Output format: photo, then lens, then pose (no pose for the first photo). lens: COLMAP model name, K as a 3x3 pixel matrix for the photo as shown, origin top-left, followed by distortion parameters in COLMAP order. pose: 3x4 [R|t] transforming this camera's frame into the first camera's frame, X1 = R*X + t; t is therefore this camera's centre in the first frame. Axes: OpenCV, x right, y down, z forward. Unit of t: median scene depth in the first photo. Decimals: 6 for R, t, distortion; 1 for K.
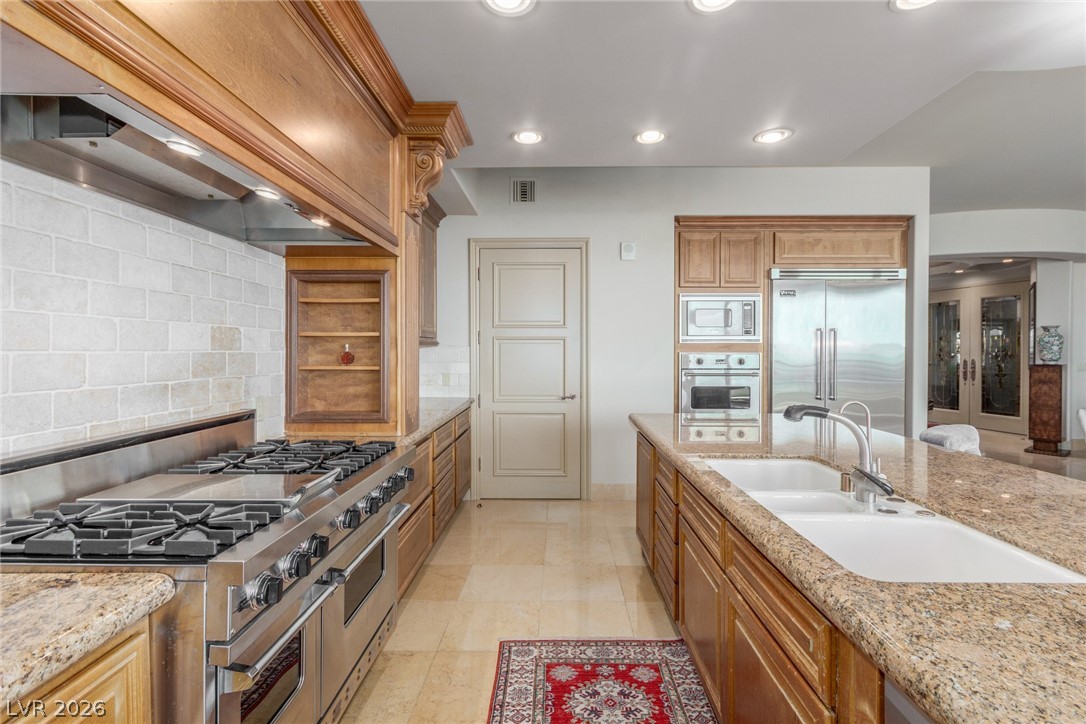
lens RADIAL K [[505.2, 0, 544.2], [0, 505.2, 354.2], [0, 0, 1]] dist [0.014178, 0.000659]
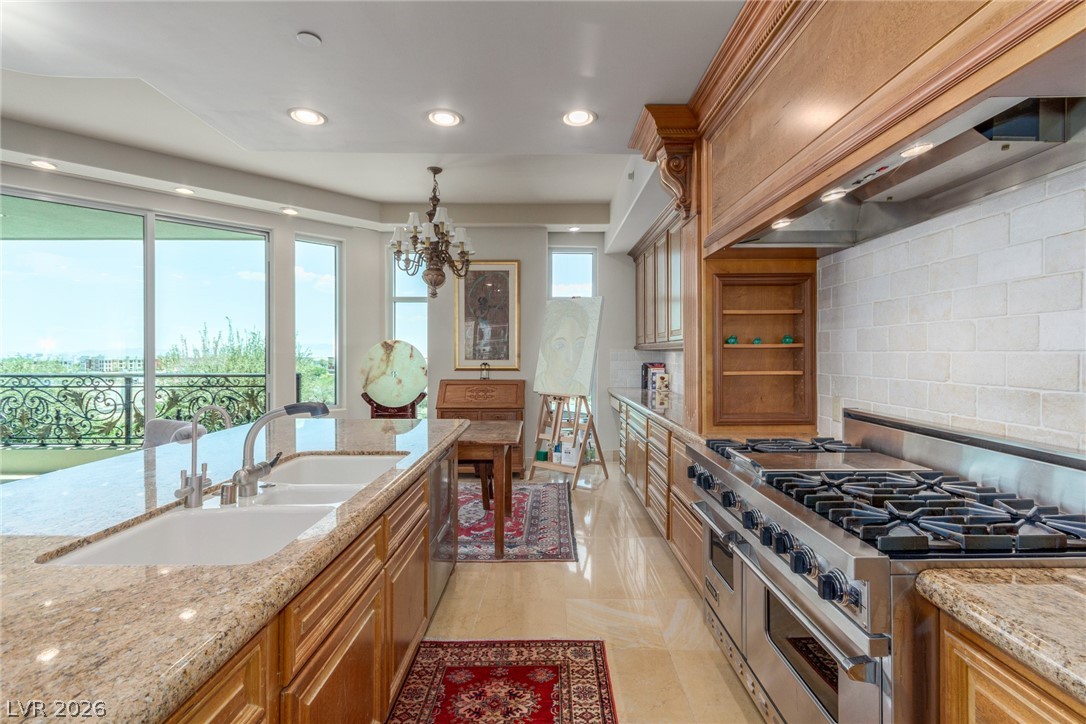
lens RADIAL K [[505.2, 0, 542.6], [0, 505.2, 354.1], [0, 0, 1]] dist [0.014178, 0.000659]
pose [[-0.999964, 0.000346, -0.008455, 0.026001], [0.000232, 0.999910, 0.013393, -0.008434], [0.008459, 0.013390, -0.999875, 1.193361]]
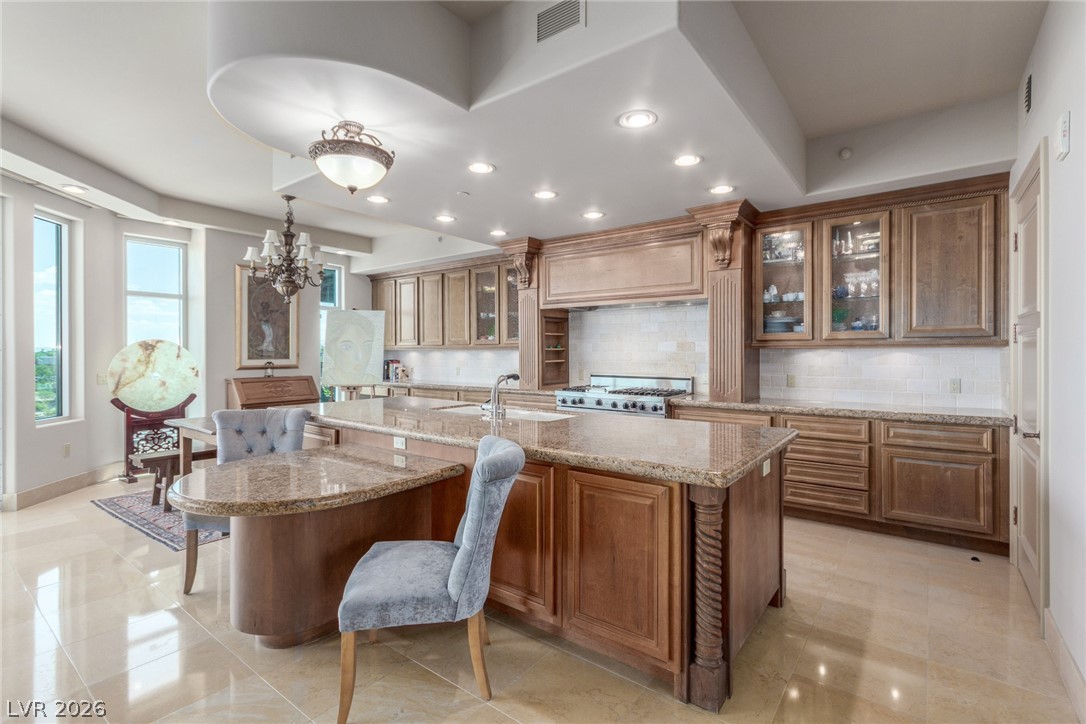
lens RADIAL K [[505.2, 0, 551.1], [0, 505.2, 356.1], [0, 0, 1]] dist [0.014178, 0.000659]
pose [[-0.585412, 0.008772, -0.810689, 1.380770], [-0.006193, 0.999864, 0.015290, -0.013982], [0.810712, 0.013972, -0.585278, 1.499465]]
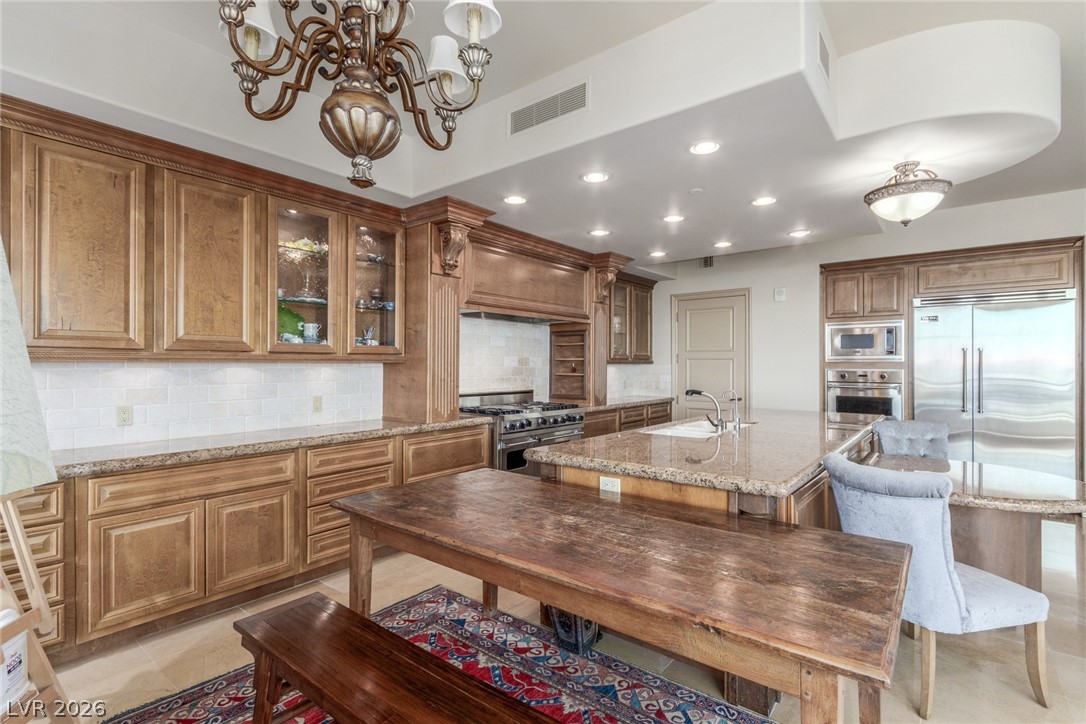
lens RADIAL K [[505.2, 0, 541.6], [0, 505.2, 361.8], [0, 0, 1]] dist [0.014178, 0.000659]
pose [[0.787217, -0.003609, -0.616665, 0.837868], [-0.007049, 0.999865, -0.014851, 0.005876], [0.616636, 0.016038, 0.787085, -0.793877]]
